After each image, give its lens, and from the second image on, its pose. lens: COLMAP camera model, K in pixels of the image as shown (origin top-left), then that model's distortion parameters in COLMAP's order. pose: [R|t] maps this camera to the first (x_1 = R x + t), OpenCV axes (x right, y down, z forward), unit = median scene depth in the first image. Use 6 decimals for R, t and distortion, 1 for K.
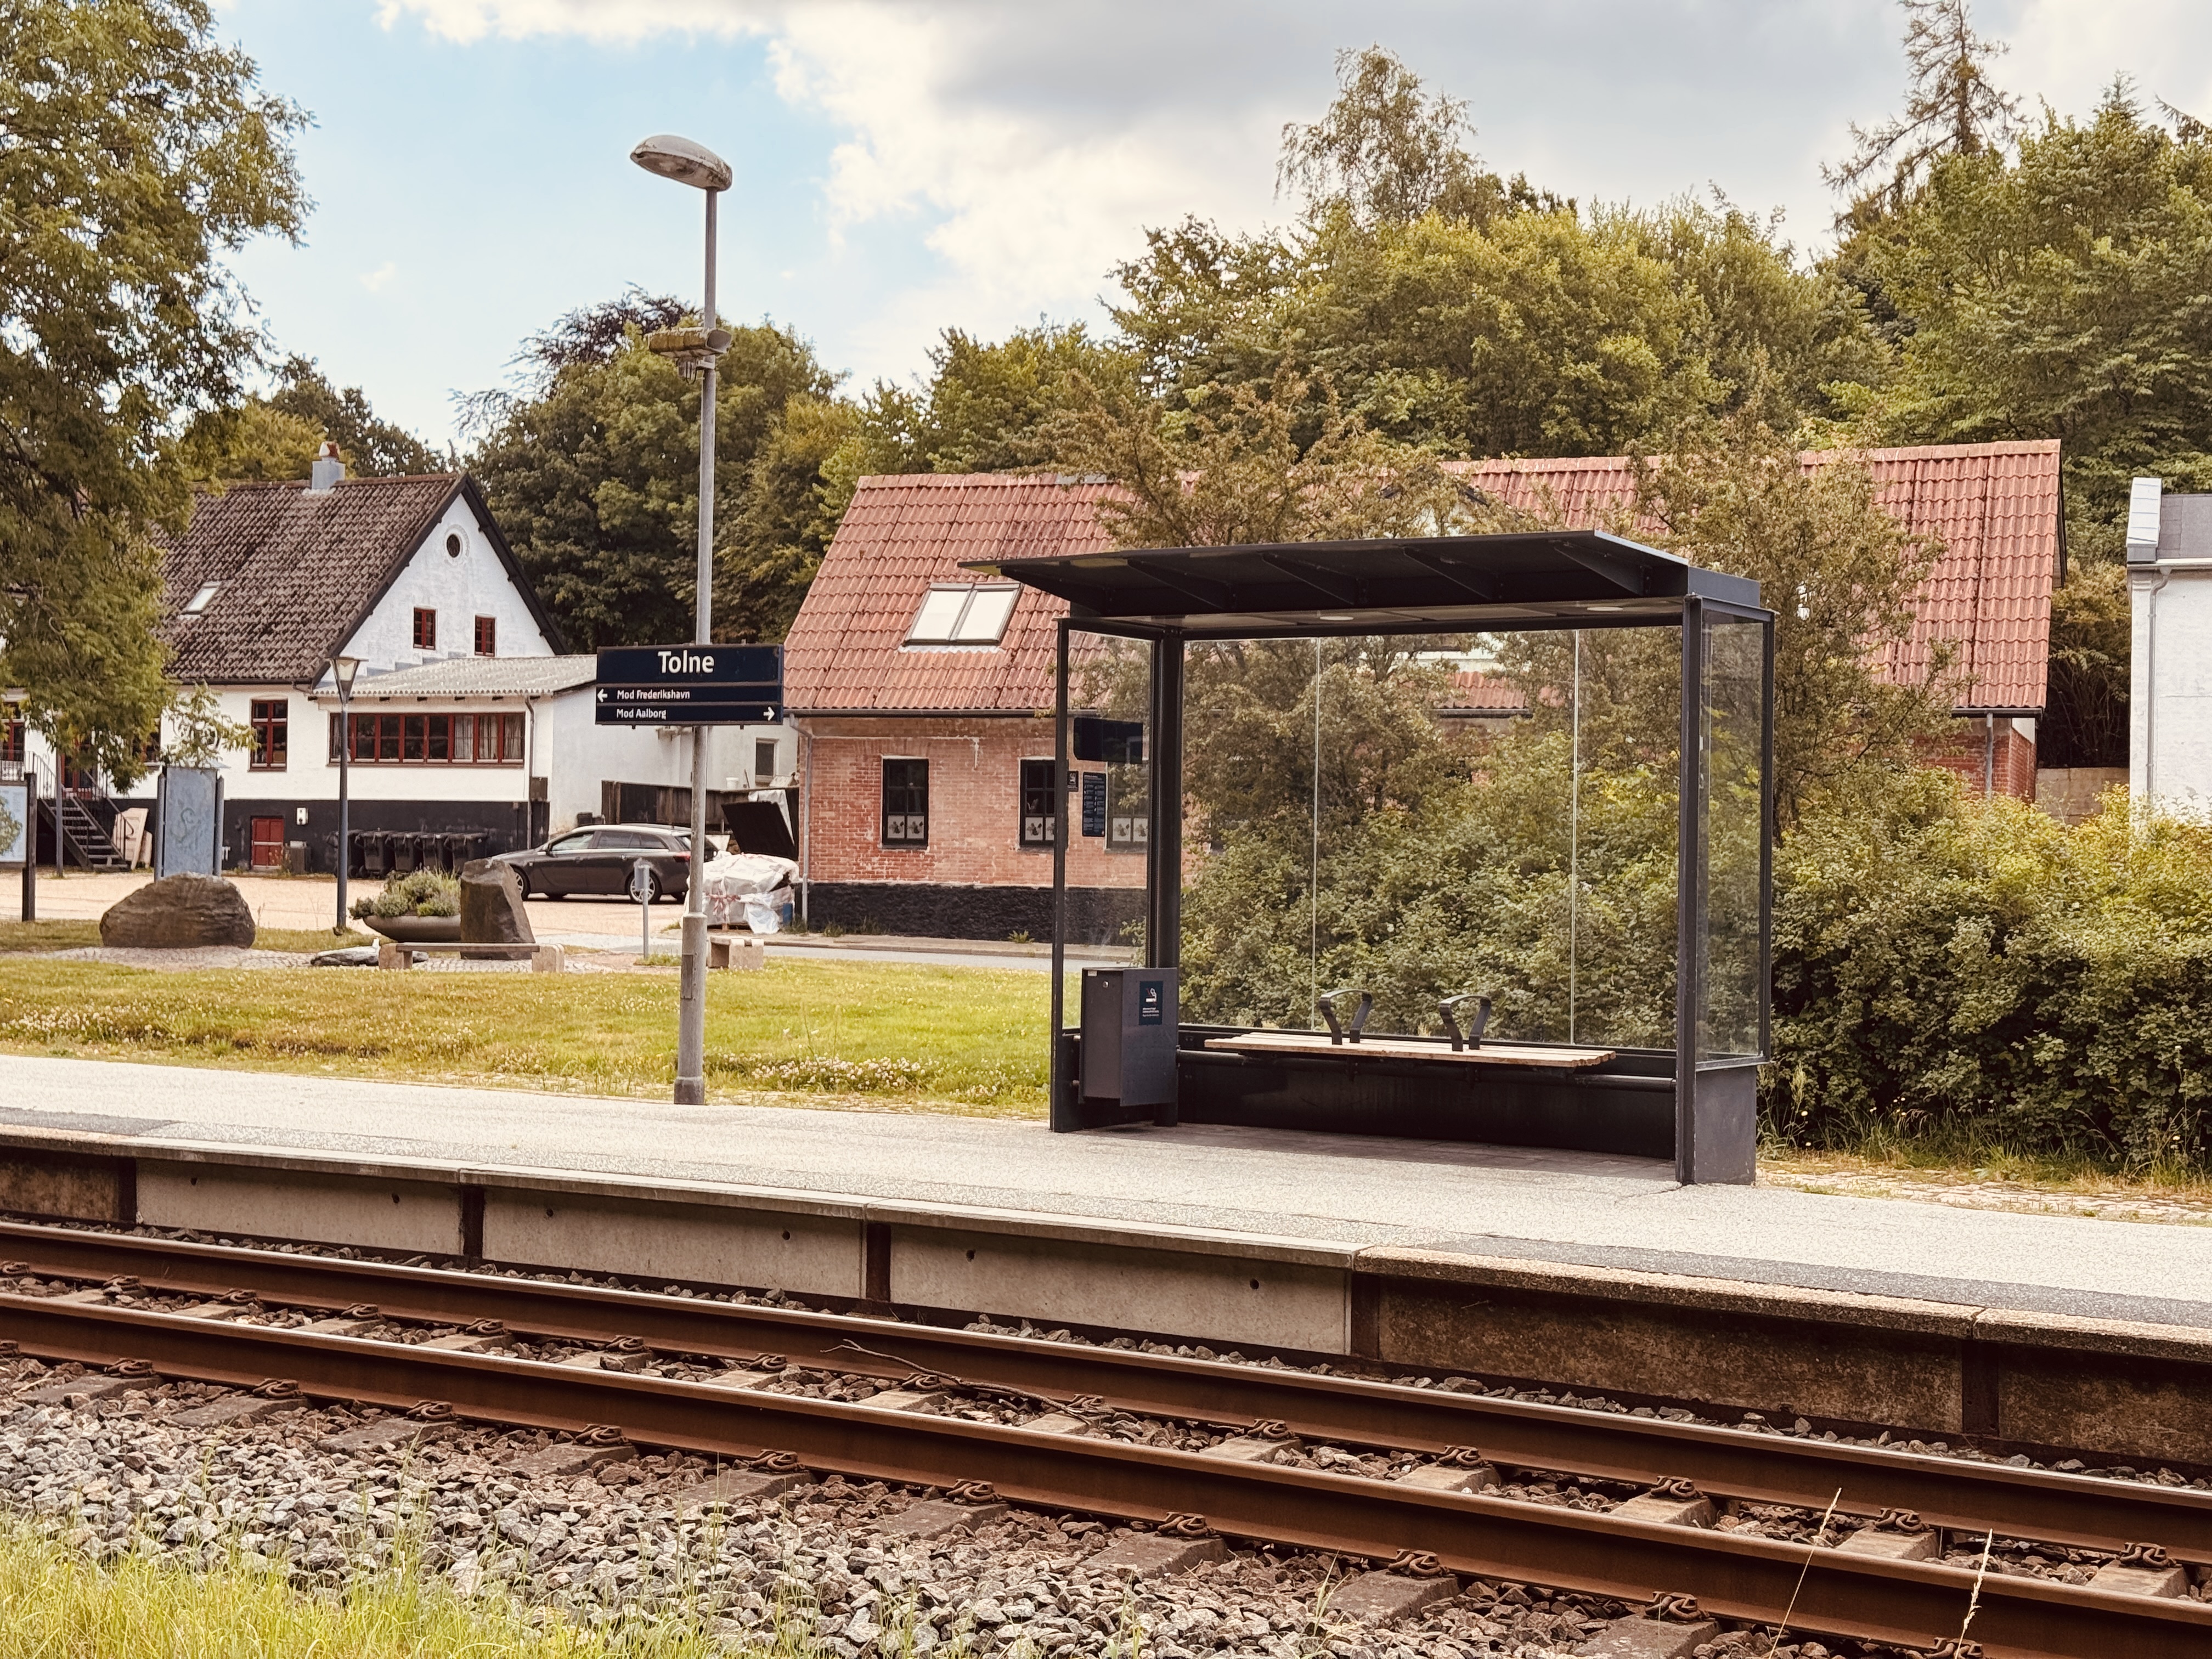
lens RADIAL K [[2978.0, 0, 1105.9], [0, 2978.0, 698.9], [0, 0, 1]] dist [0.115340, -0.137413]
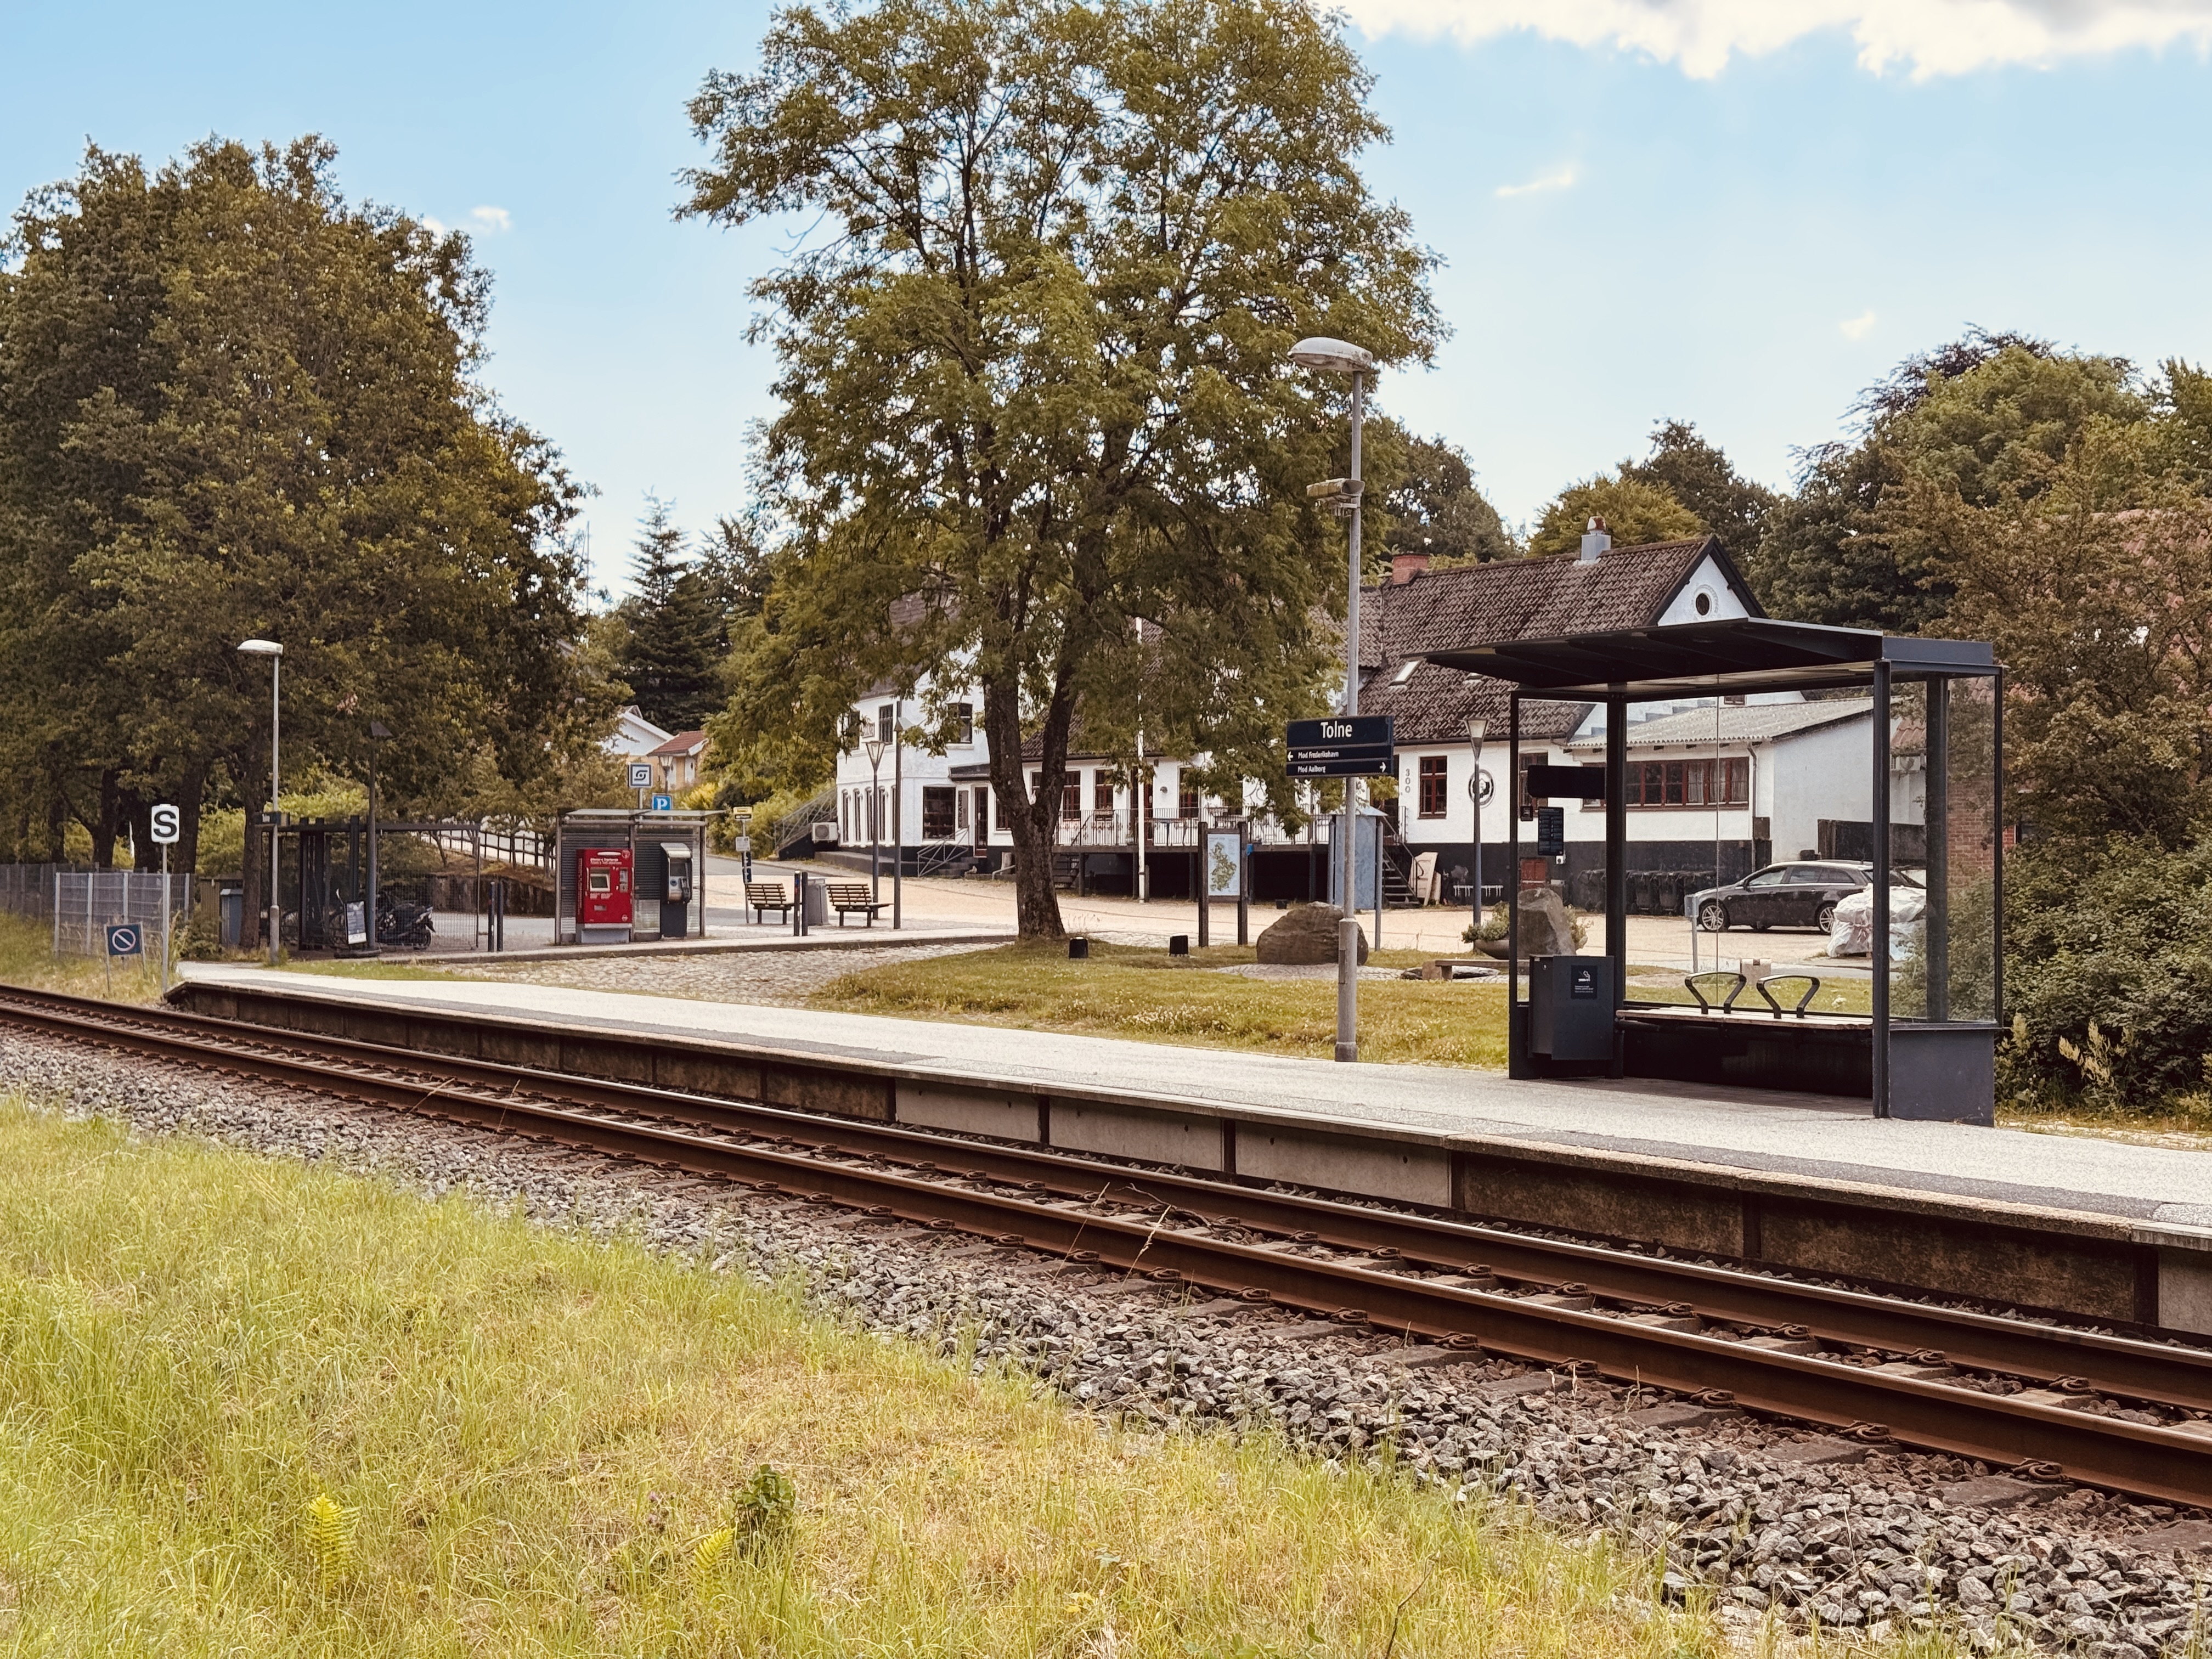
lens RADIAL K [[3010.3, 0, 1106.0], [0, 3010.3, 829.5], [0, 0, 1]] dist [0.004176, -0.117019]
pose [[0.880108, -0.022380, -0.474246, 0.171124], [0.036317, 0.999135, 0.020246, 0.000200], [0.473382, -0.035042, 0.880160, -0.096304]]
